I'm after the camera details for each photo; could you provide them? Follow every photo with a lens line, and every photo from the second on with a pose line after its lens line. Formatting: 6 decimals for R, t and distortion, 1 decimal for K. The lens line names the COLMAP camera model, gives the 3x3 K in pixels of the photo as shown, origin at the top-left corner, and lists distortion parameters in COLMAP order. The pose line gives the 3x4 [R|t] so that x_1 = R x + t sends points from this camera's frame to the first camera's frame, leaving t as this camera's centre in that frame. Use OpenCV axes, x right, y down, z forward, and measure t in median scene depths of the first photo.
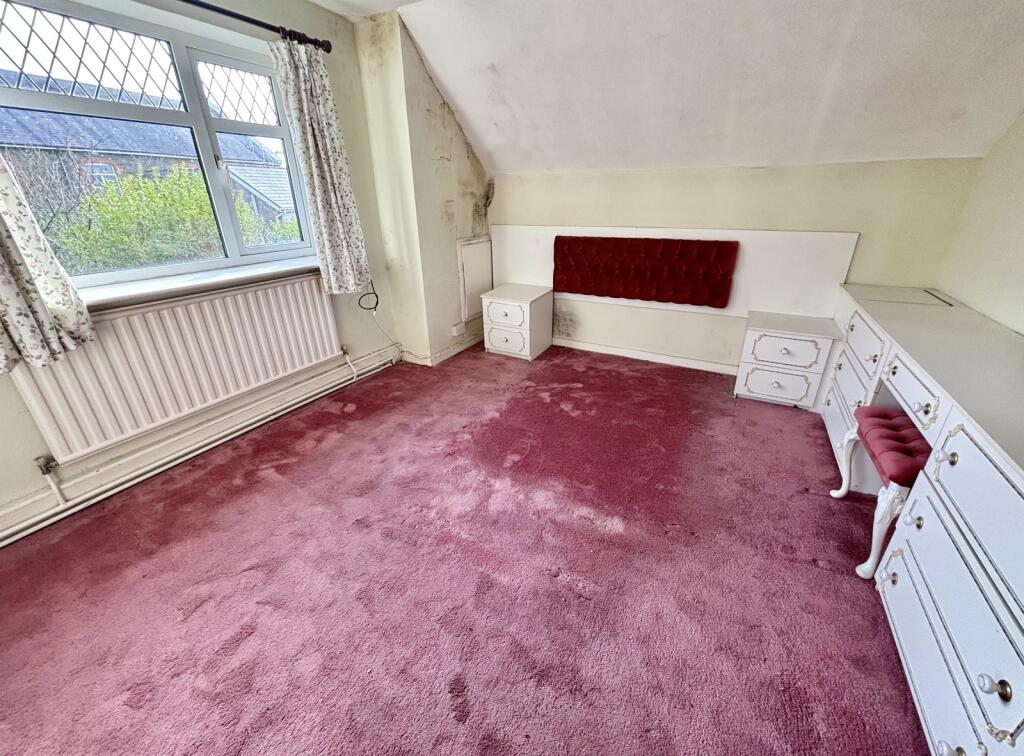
lens RADIAL K [[412.3, 0, 513.4], [0, 412.3, 374.4], [0, 0, 1]] dist [0.001848, -0.000216]
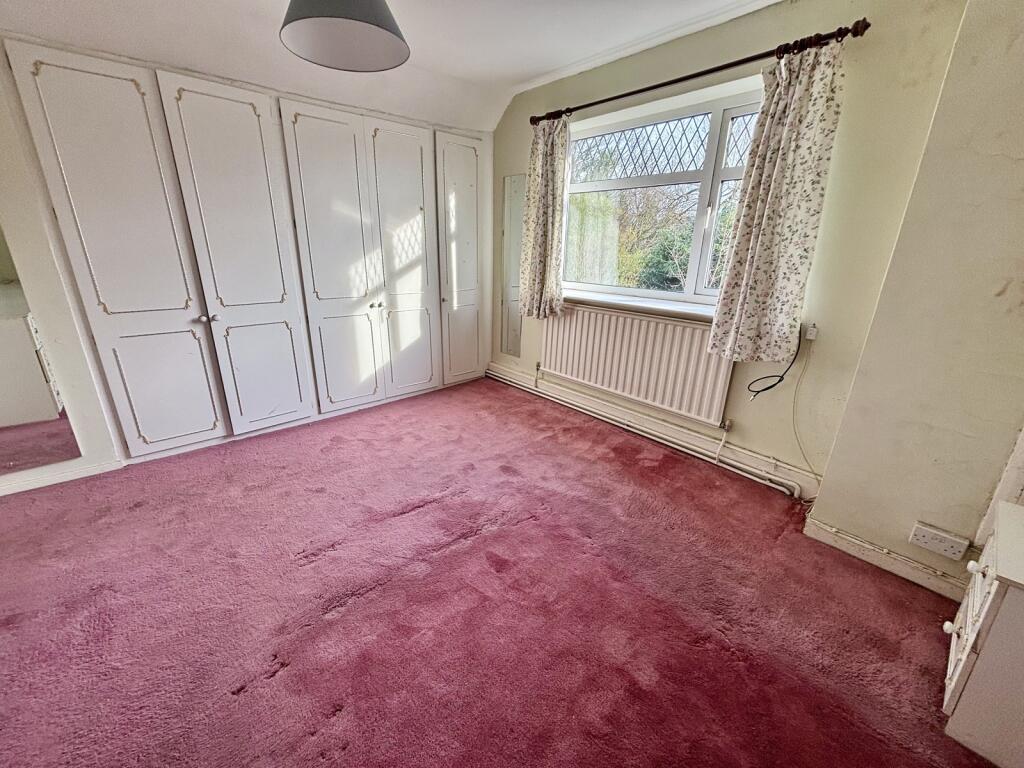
lens RADIAL K [[412.3, 0, 508.8], [0, 412.3, 388.0], [0, 0, 1]] dist [0.001848, -0.000216]
pose [[-0.355178, 0.313133, -0.880793, 0.556601], [-0.384090, 0.810134, 0.442896, -0.400246], [0.852246, 0.495611, -0.167471, 0.935391]]
